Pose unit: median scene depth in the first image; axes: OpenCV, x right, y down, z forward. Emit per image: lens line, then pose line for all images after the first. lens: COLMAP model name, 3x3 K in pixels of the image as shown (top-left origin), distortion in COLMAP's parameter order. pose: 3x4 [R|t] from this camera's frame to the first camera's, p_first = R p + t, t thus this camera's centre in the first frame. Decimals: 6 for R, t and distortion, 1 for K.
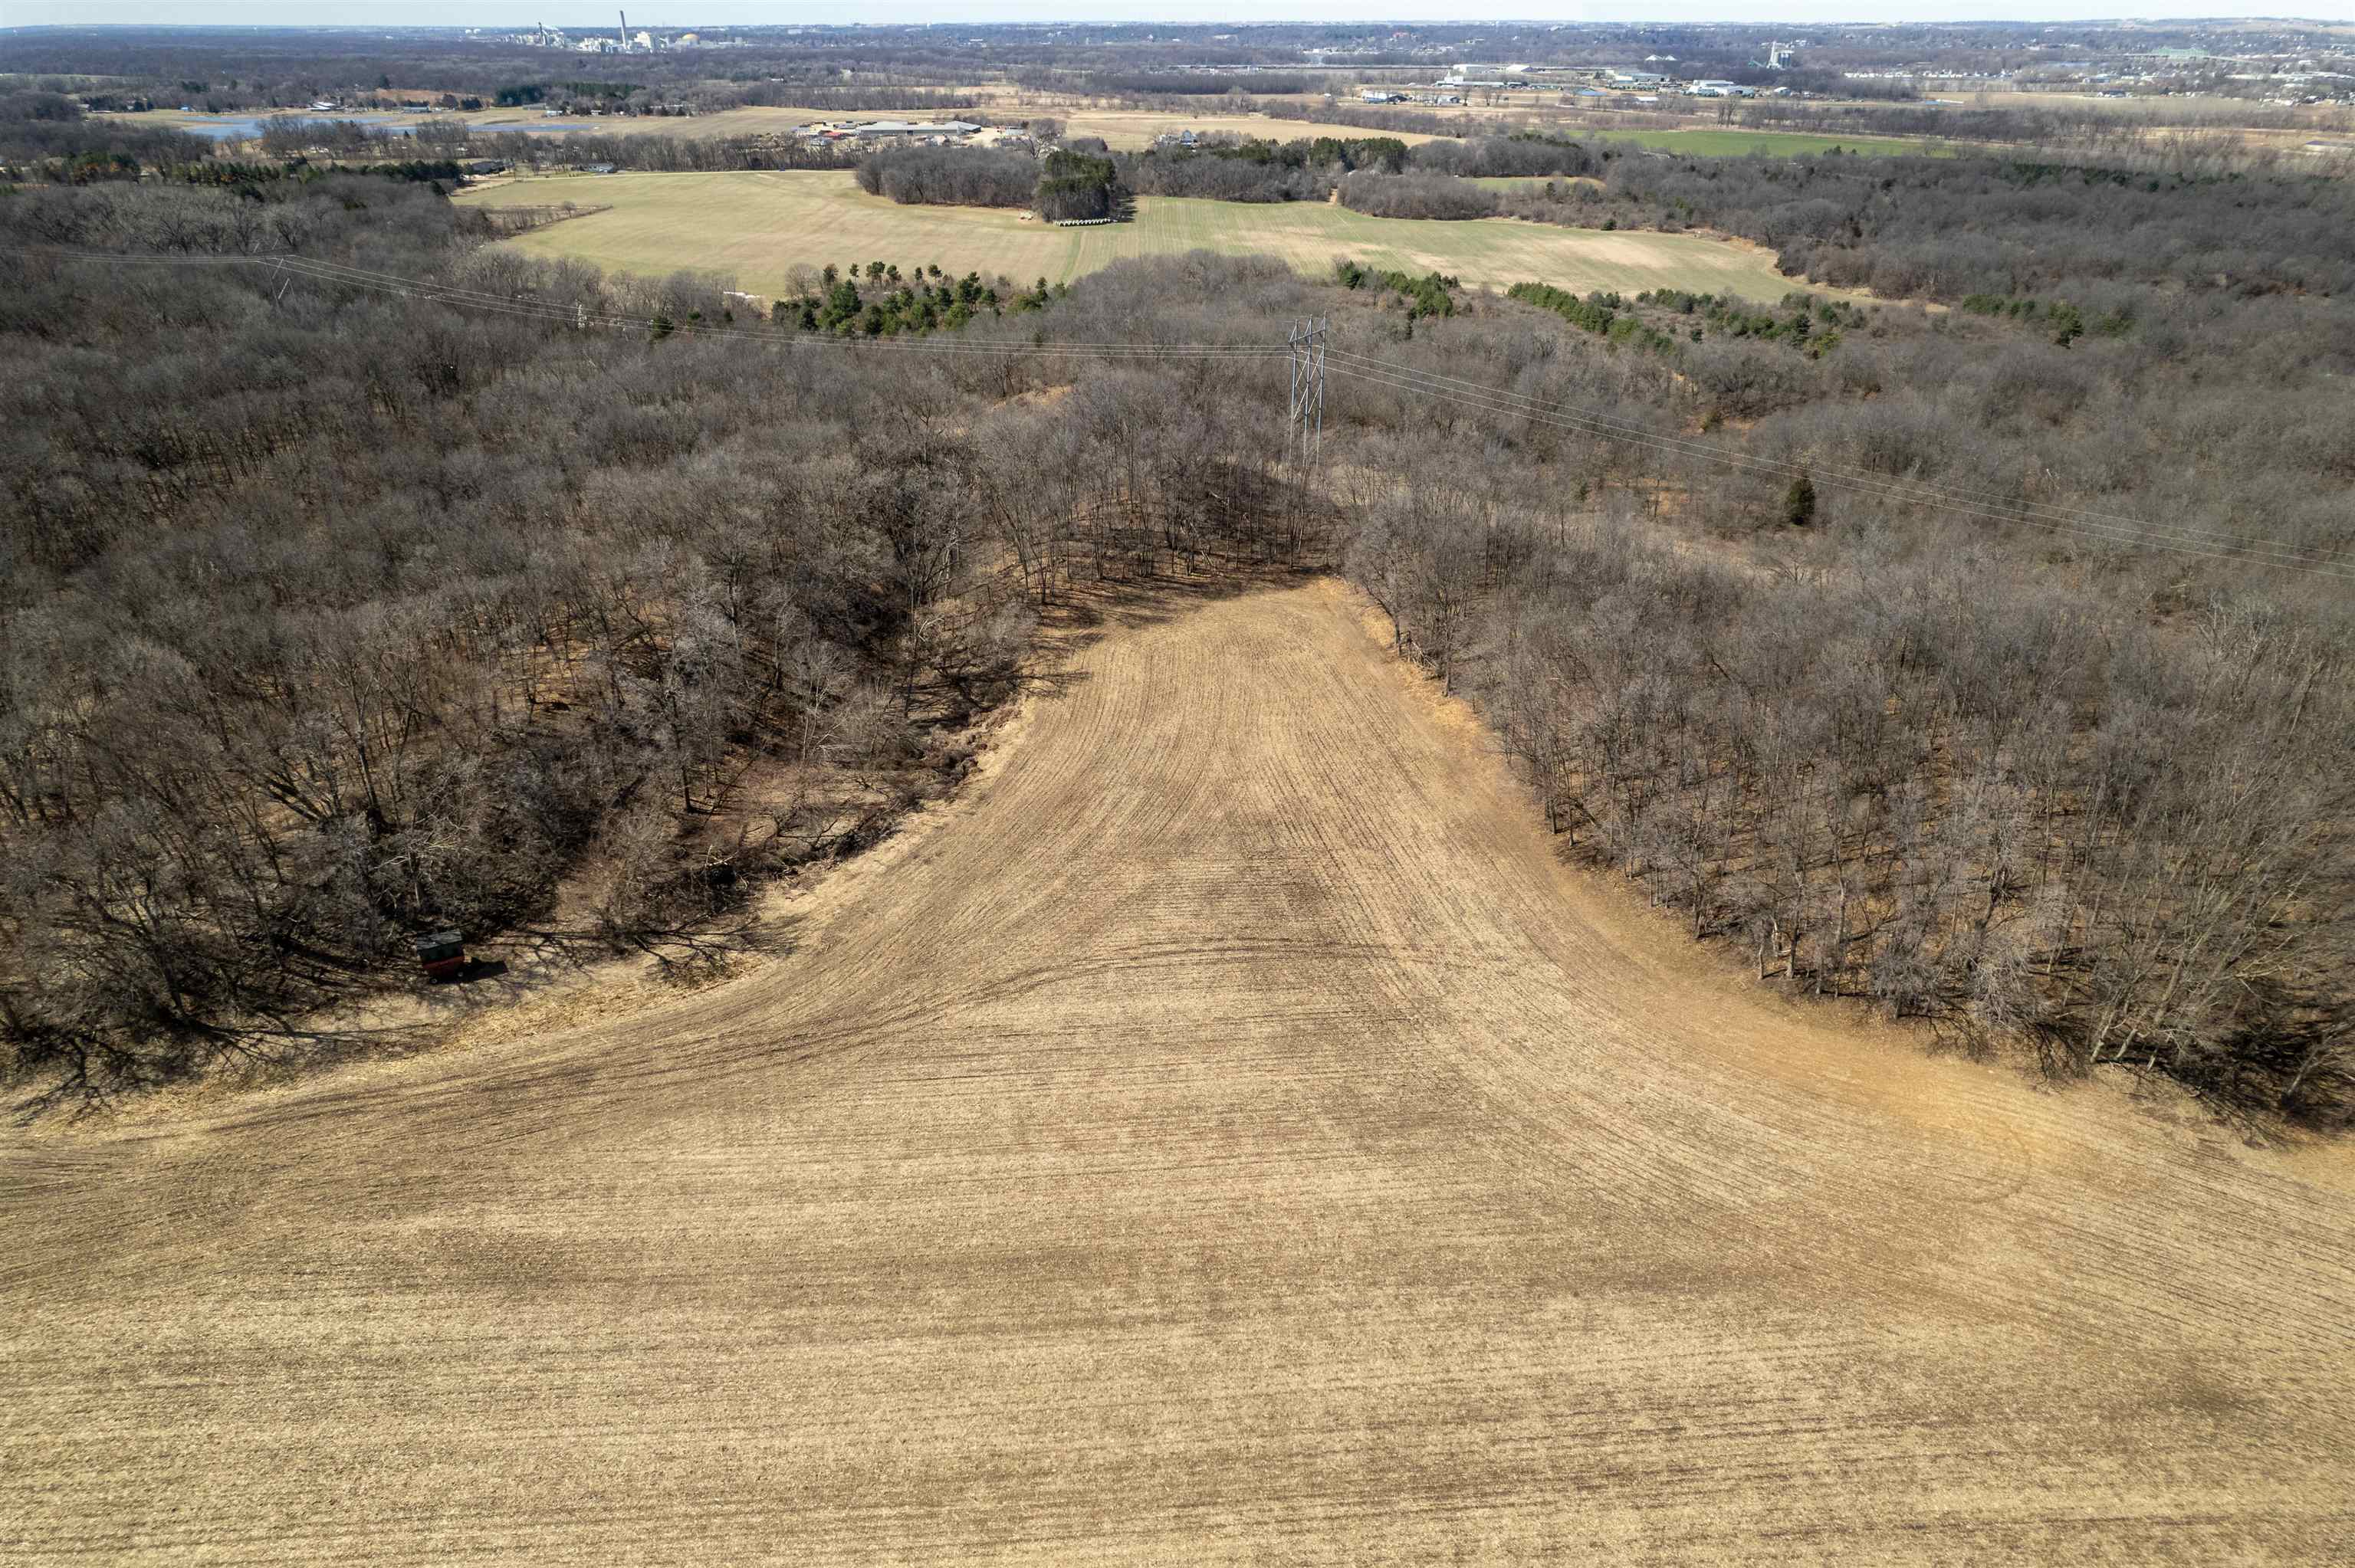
lens RADIAL K [[1506.2, 0, 1187.5], [0, 1506.2, 811.9], [0, 0, 1]] dist [-0.075919, 0.066742]
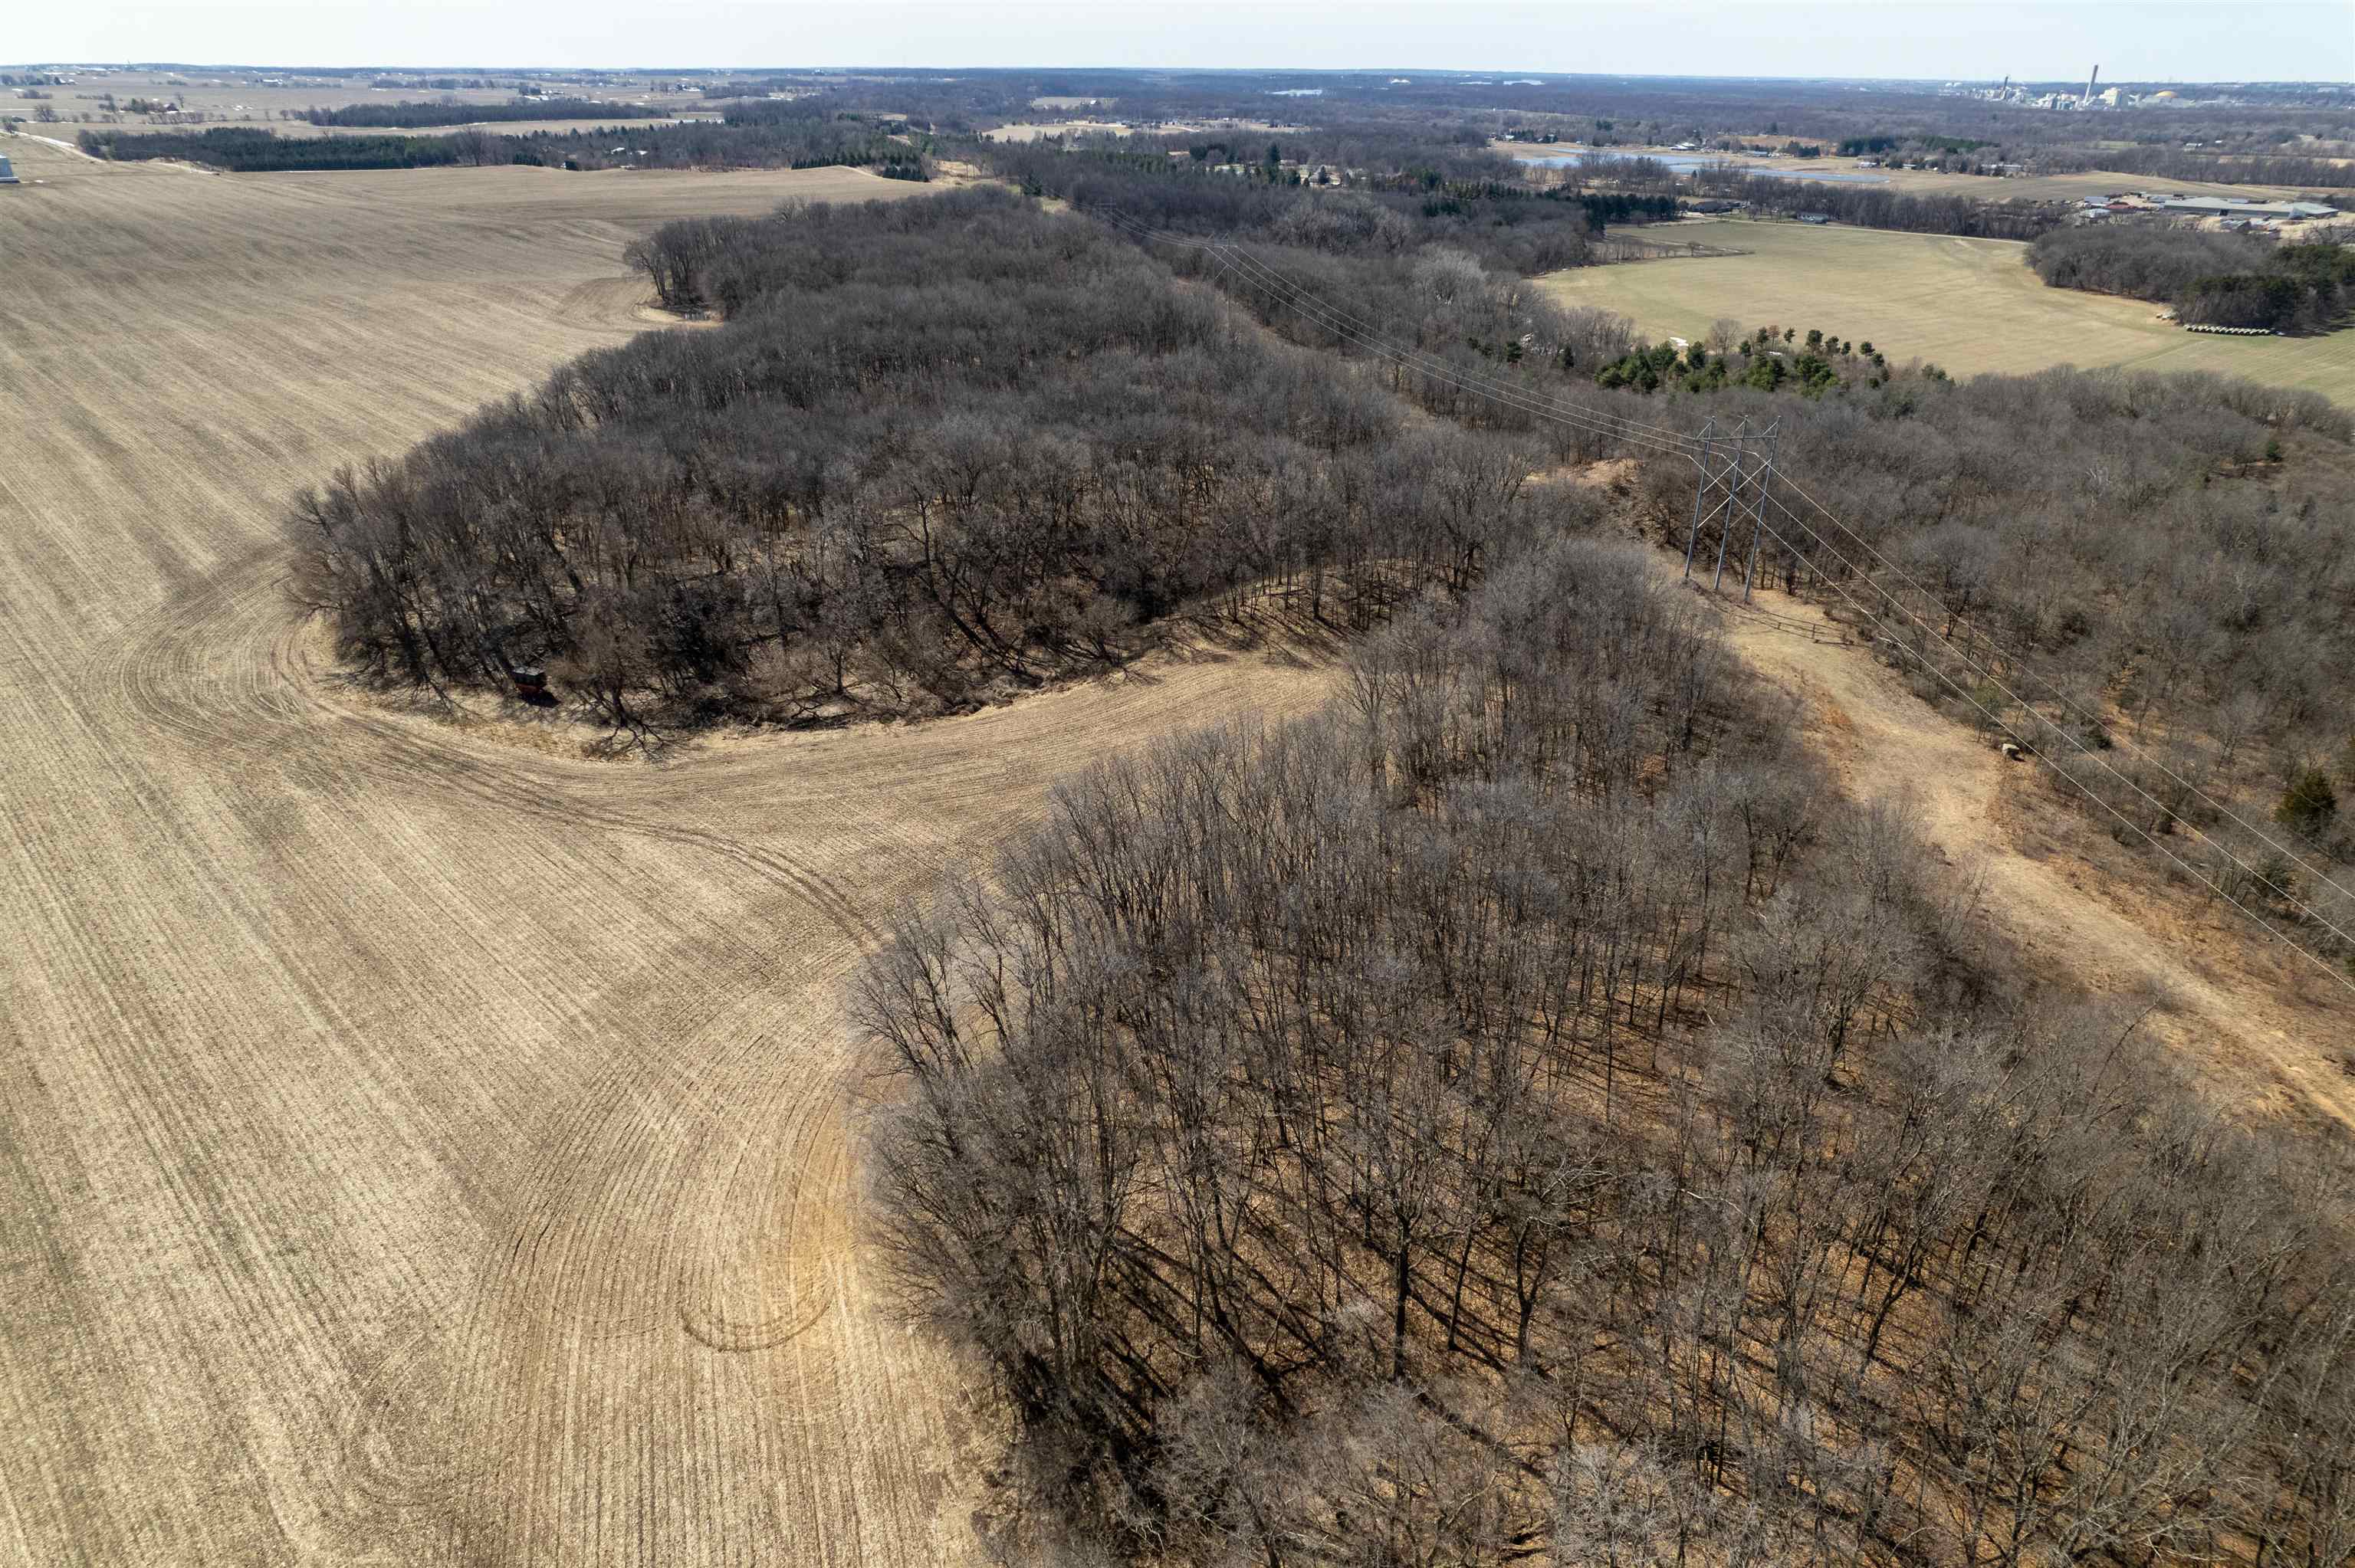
lens RADIAL K [[1506.2, 0, 1183.9], [0, 1506.2, 807.4], [0, 0, 1]] dist [-0.075919, 0.066742]
pose [[0.658100, 0.343281, -0.670121, 0.225519], [-0.363785, 0.924209, 0.116183, -0.046283], [0.659215, 0.167319, 0.733103, 0.086169]]
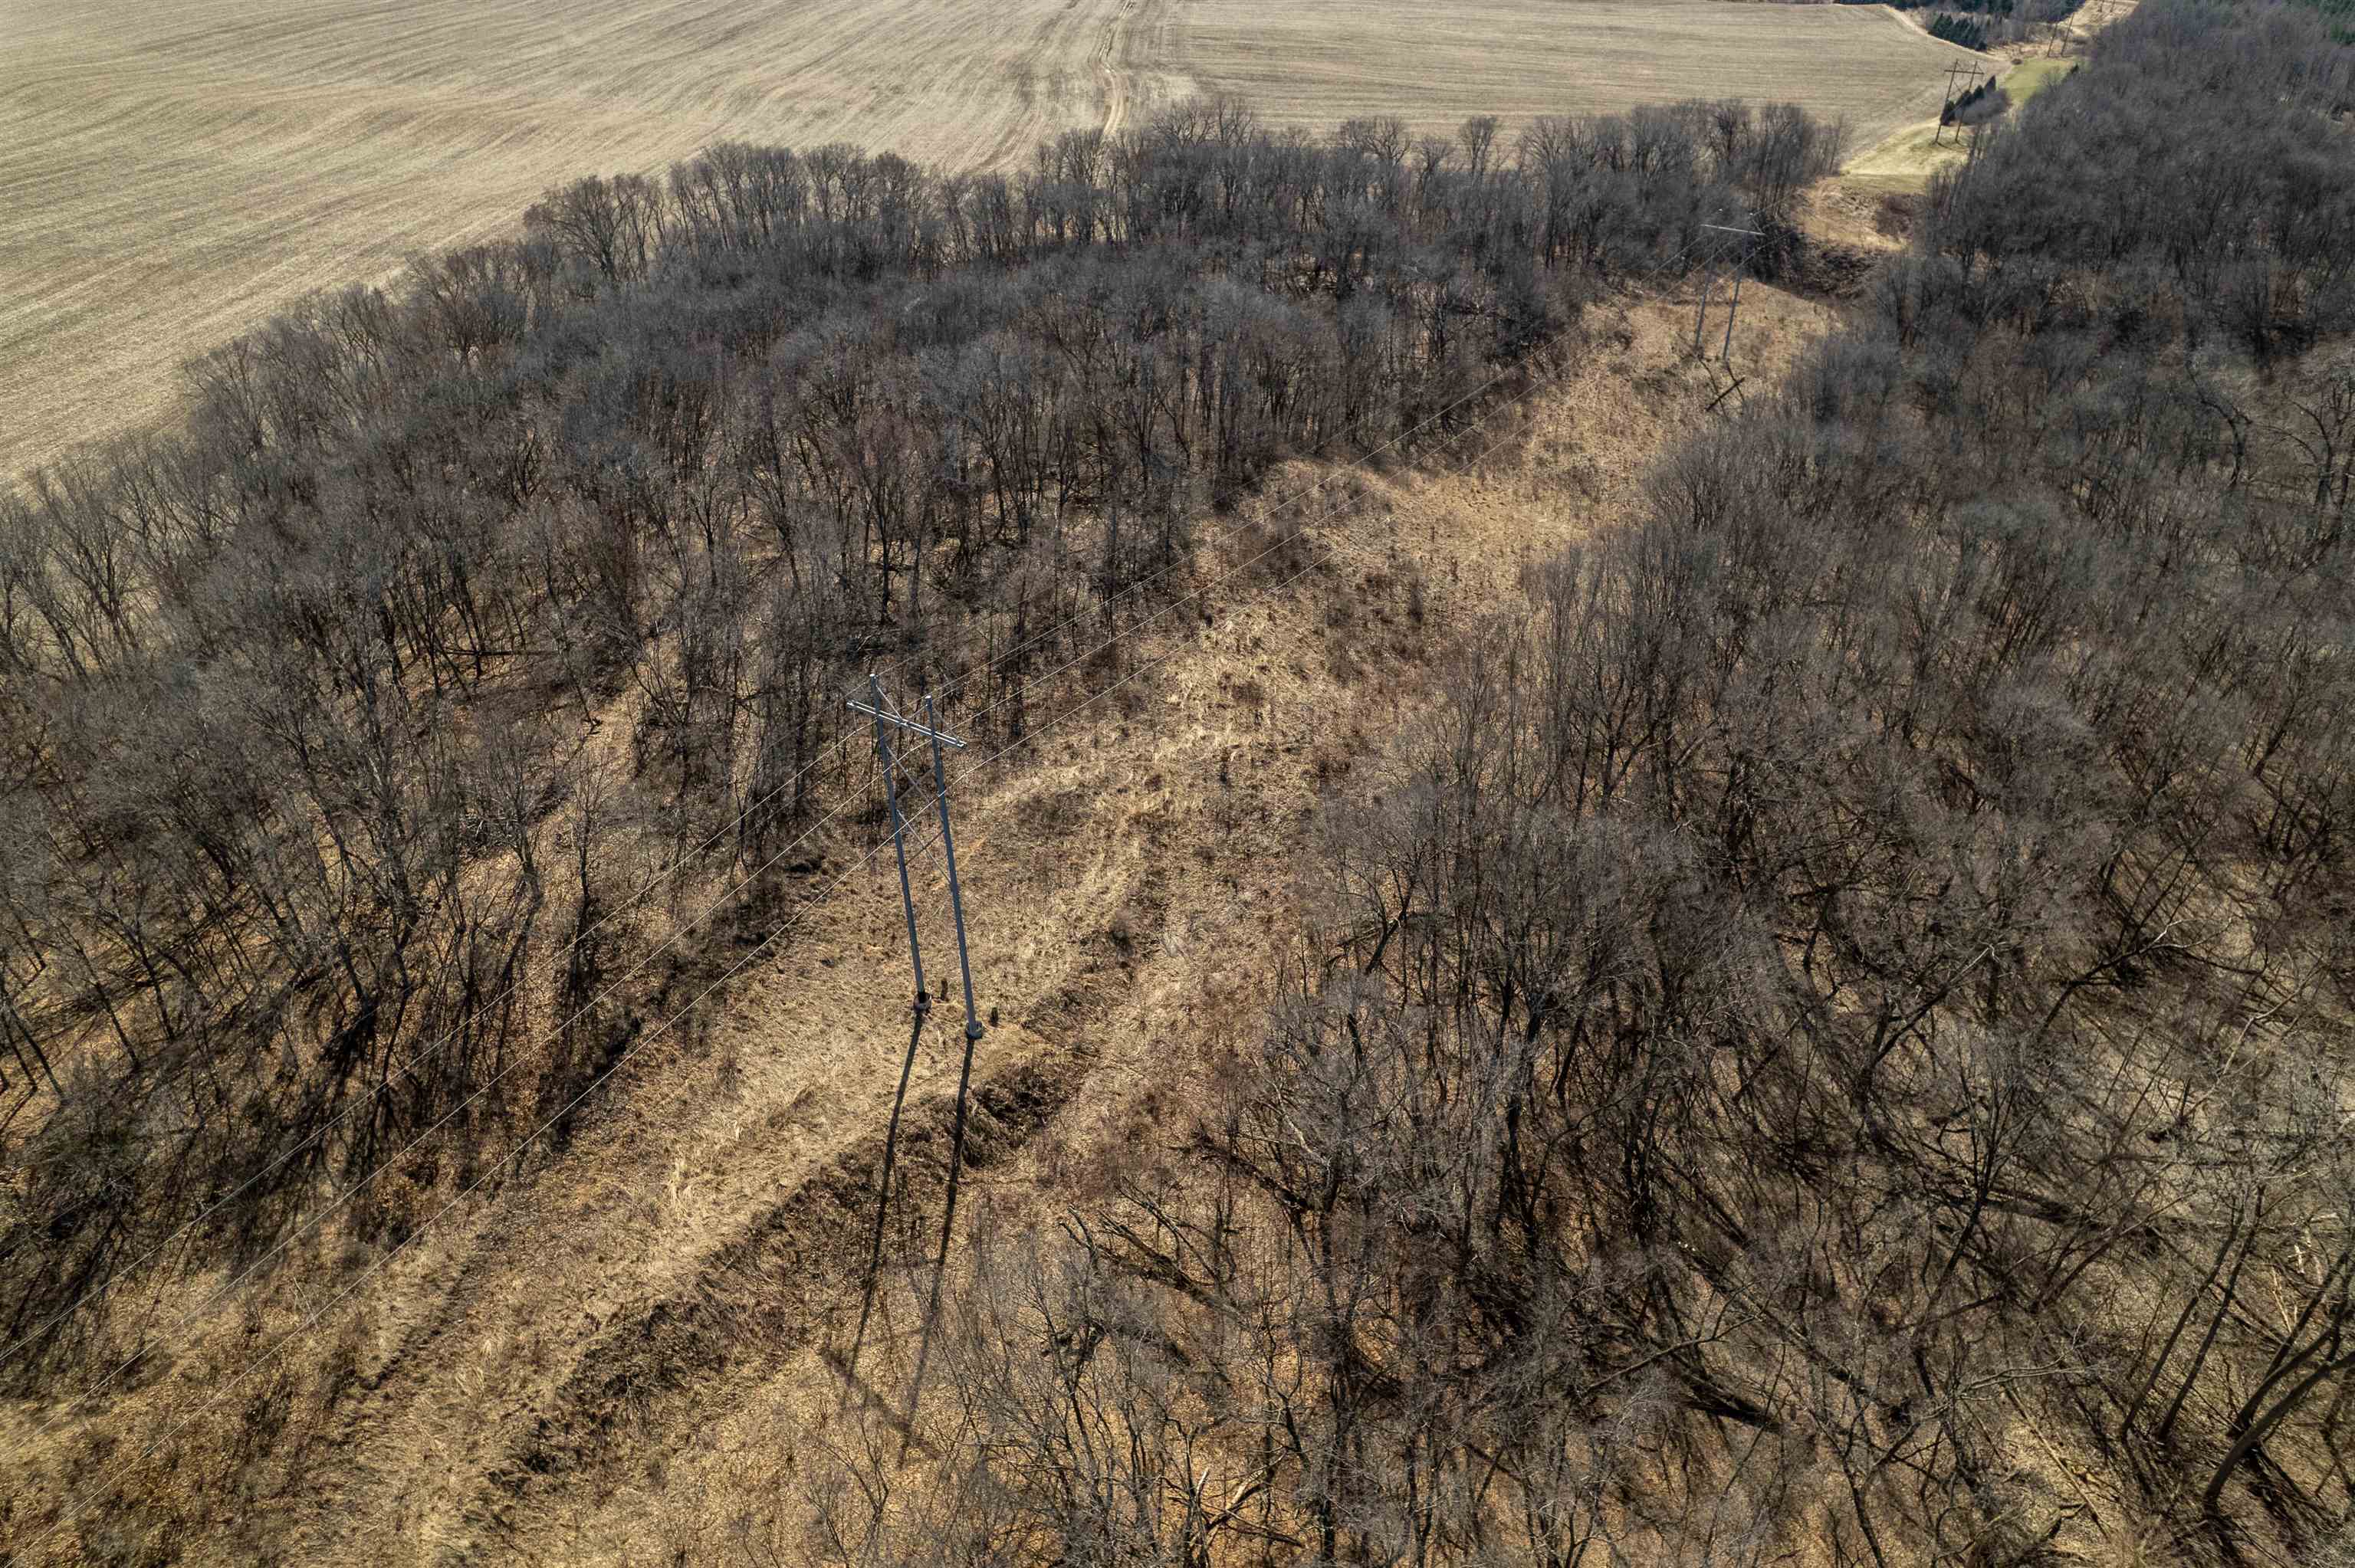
lens RADIAL K [[1506.2, 0, 1195.1], [0, 1506.2, 795.8], [0, 0, 1]] dist [-0.075919, 0.066742]
pose [[-0.090188, 0.549167, -0.830832, -0.250378], [-0.476573, 0.708720, 0.520186, -0.327534], [0.874497, 0.442867, 0.197800, 0.619707]]
